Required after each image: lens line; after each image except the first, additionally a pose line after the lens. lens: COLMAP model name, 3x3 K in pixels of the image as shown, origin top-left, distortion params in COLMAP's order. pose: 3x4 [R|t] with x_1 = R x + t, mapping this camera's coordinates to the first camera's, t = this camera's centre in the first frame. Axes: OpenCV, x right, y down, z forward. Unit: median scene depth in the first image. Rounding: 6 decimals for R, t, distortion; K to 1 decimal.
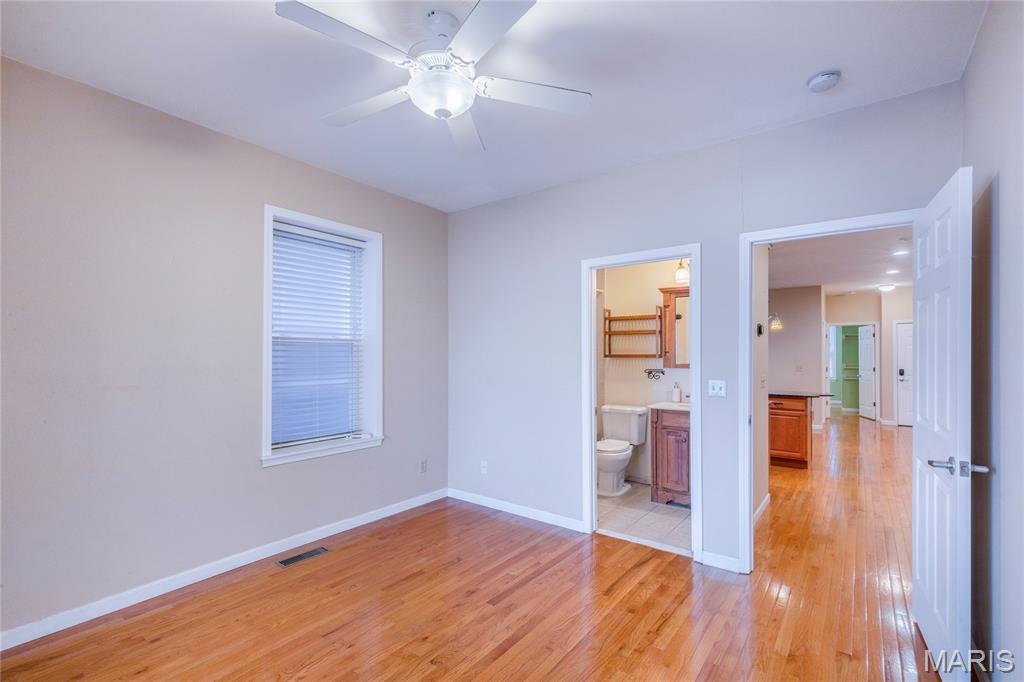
lens RADIAL K [[461.5, 0, 512.5], [0, 461.5, 350.6], [0, 0, 1]] dist [0.000850, 0.000502]
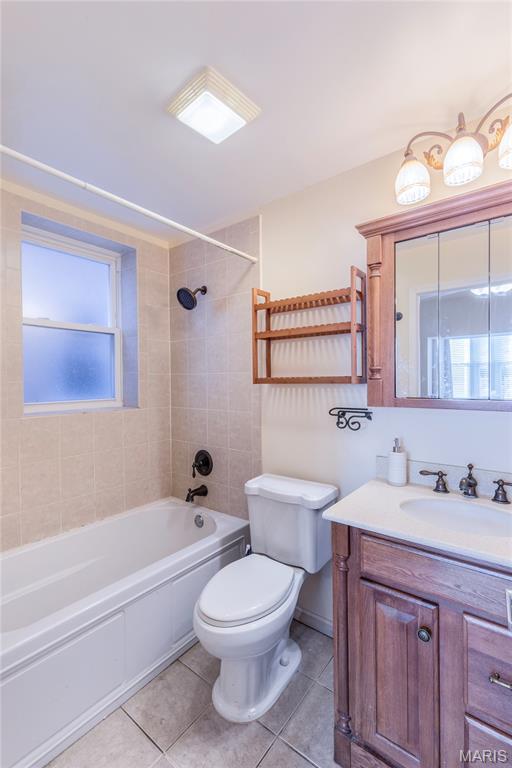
lens RADIAL K [[346.1, 0, 260.0], [0, 346.1, 377.8], [0, 0, 1]] dist [0.000850, 0.000502]
pose [[0.999810, -0.005977, -0.018528, 0.225701], [0.006098, 0.999960, 0.006468, 0.006938], [0.018489, -0.006580, 0.999807, 0.654390]]
